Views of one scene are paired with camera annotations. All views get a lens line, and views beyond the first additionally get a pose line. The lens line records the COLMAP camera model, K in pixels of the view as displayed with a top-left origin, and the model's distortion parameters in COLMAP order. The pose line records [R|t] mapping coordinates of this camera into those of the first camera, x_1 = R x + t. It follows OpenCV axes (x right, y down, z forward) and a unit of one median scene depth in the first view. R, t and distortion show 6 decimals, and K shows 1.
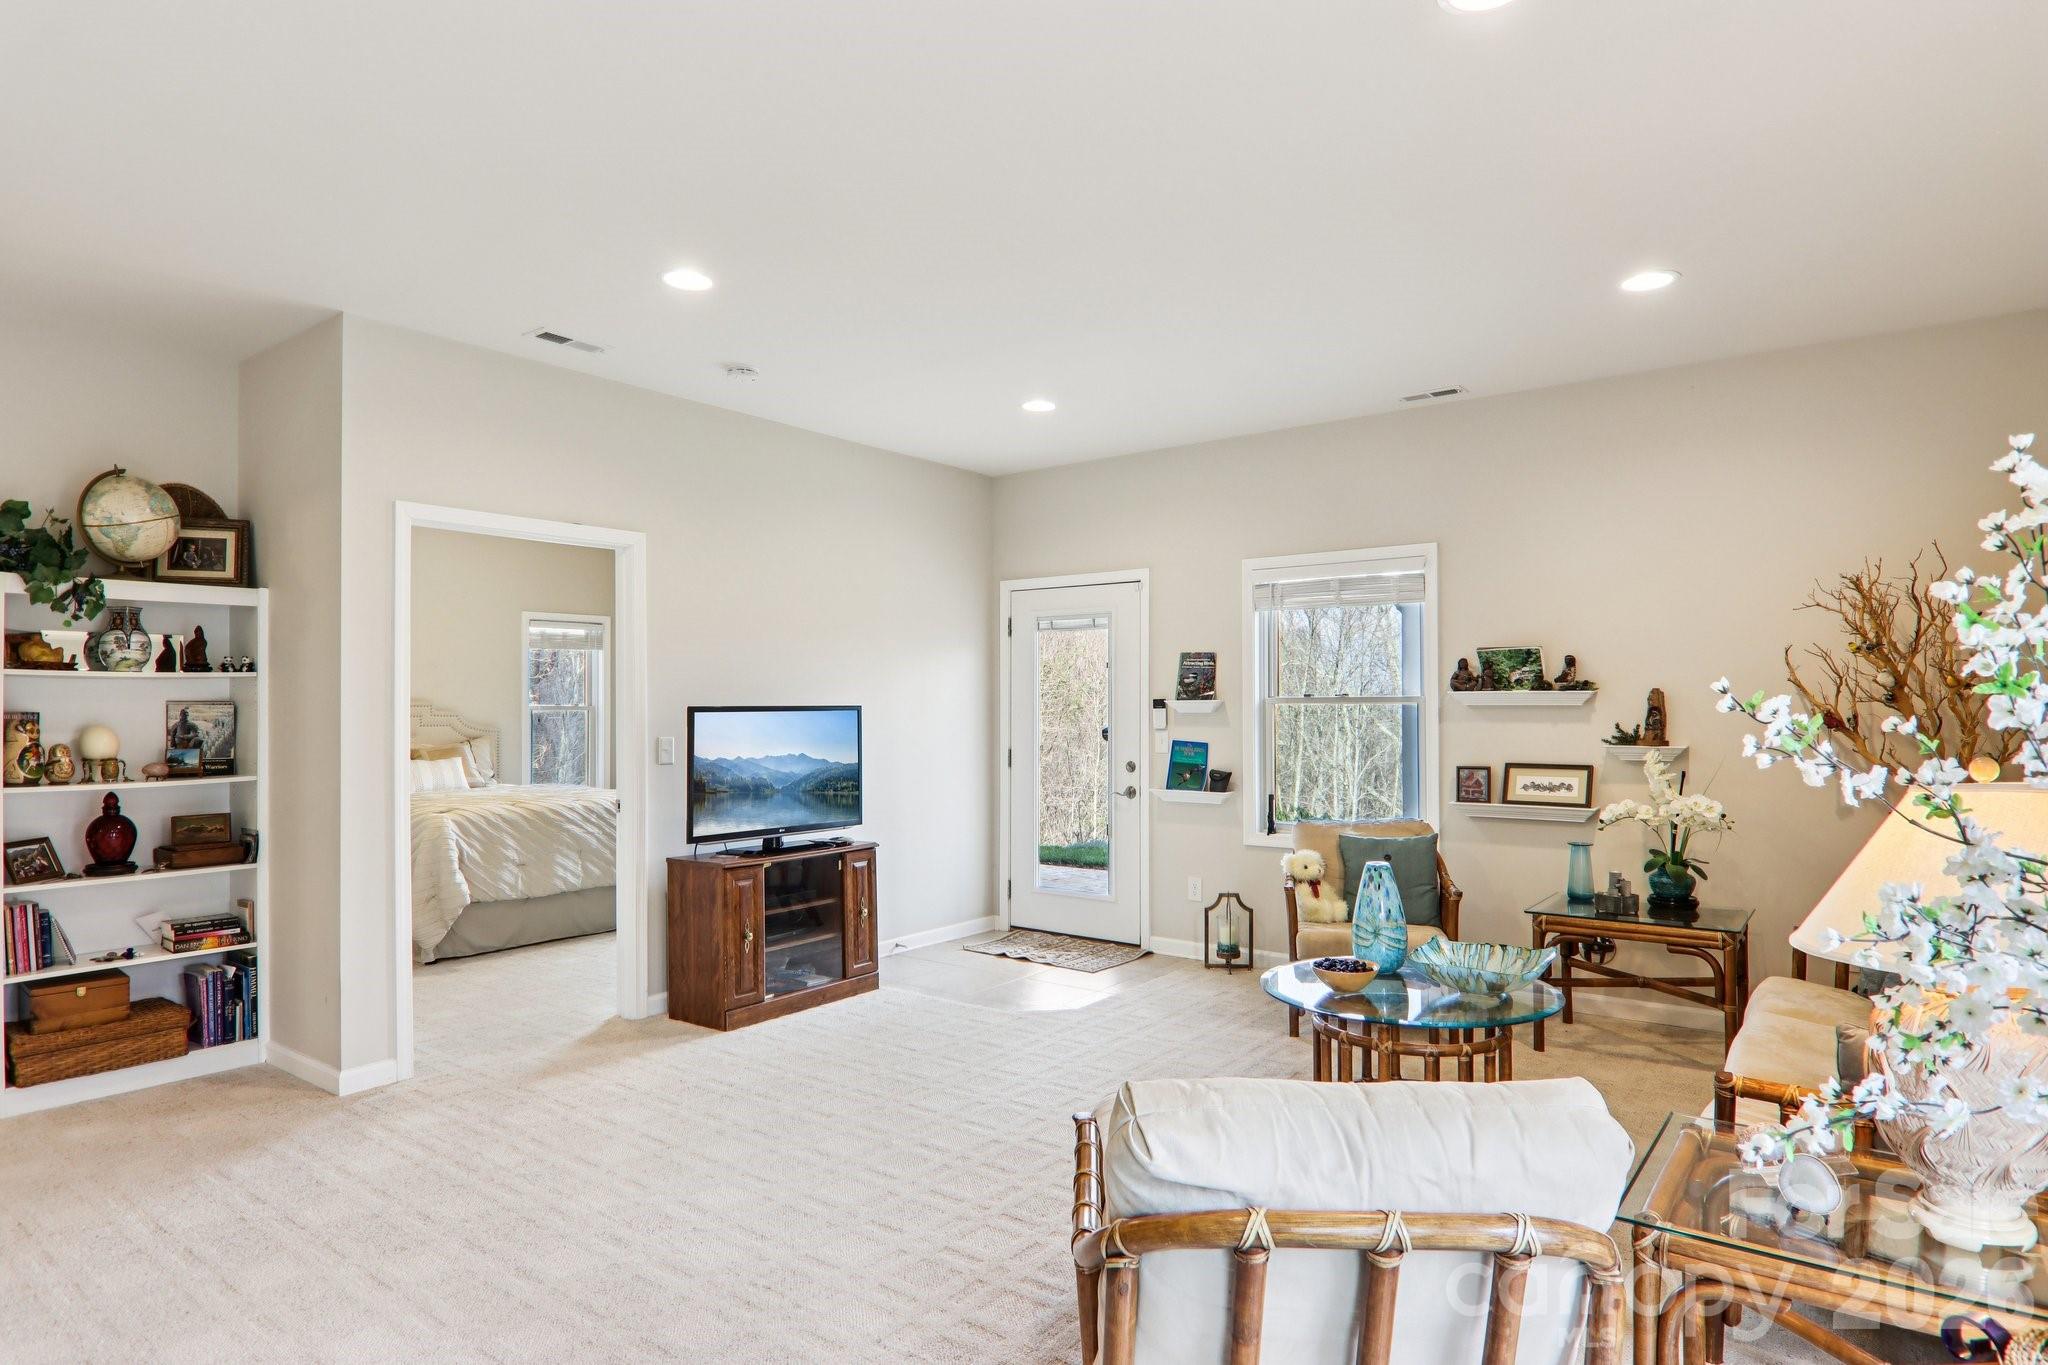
lens RADIAL K [[1159.8, 0, 1020.0], [0, 1159.8, 703.2], [0, 0, 1]] dist [-0.001886, -0.000324]
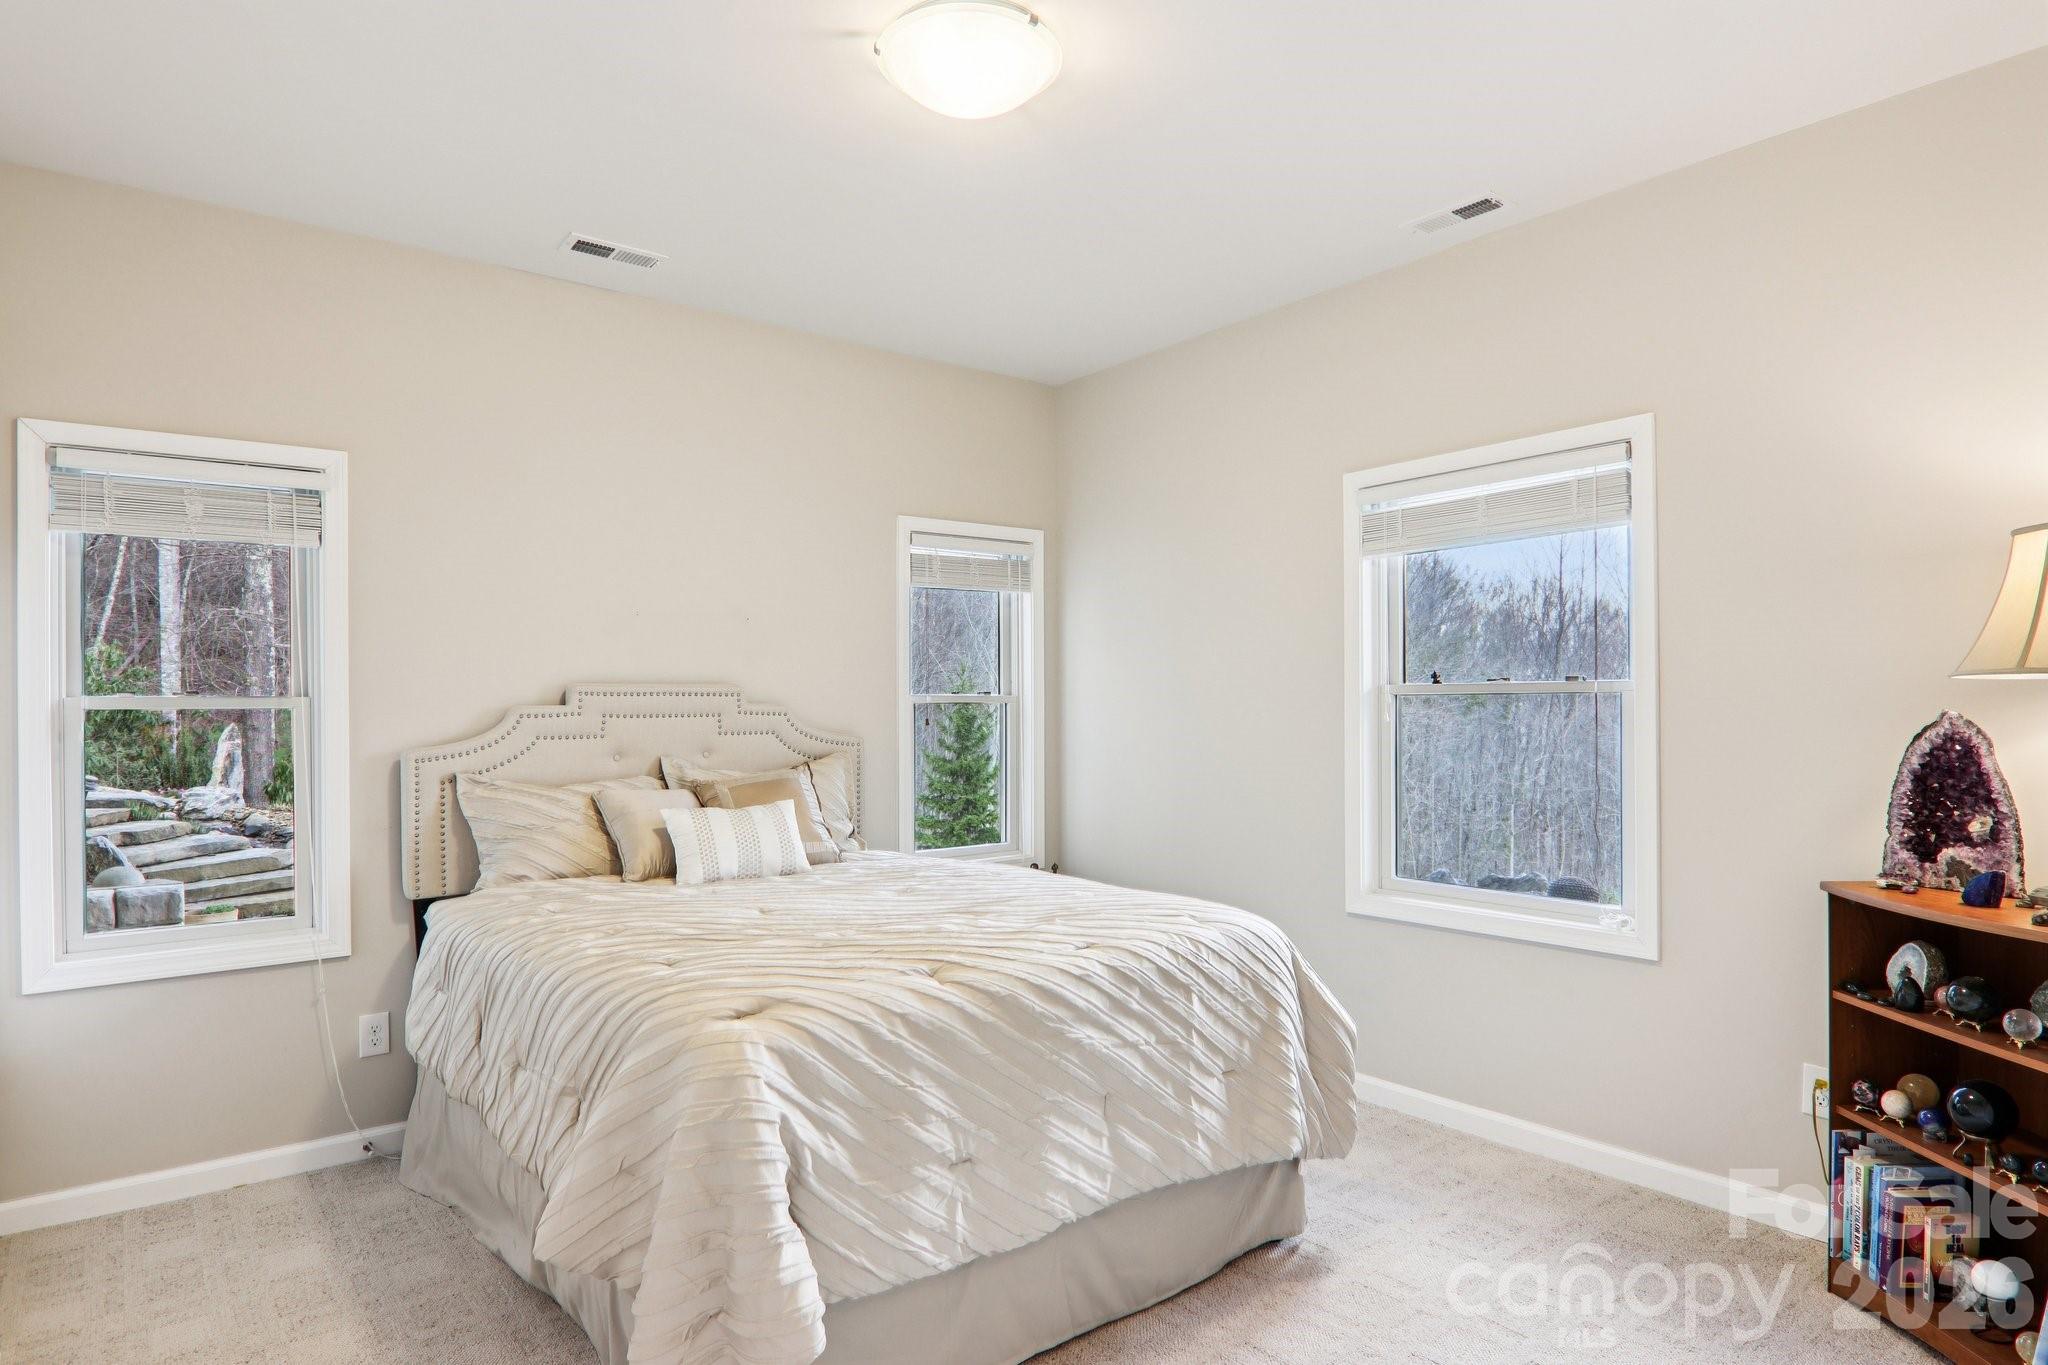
lens RADIAL K [[1159.8, 0, 1020.0], [0, 1159.8, 703.2], [0, 0, 1]] dist [-0.001886, -0.000324]
pose [[0.967803, -0.002881, -0.251693, -0.346966], [0.003575, 0.999991, 0.002297, 0.007387], [0.251684, -0.003123, 0.967804, 0.717688]]
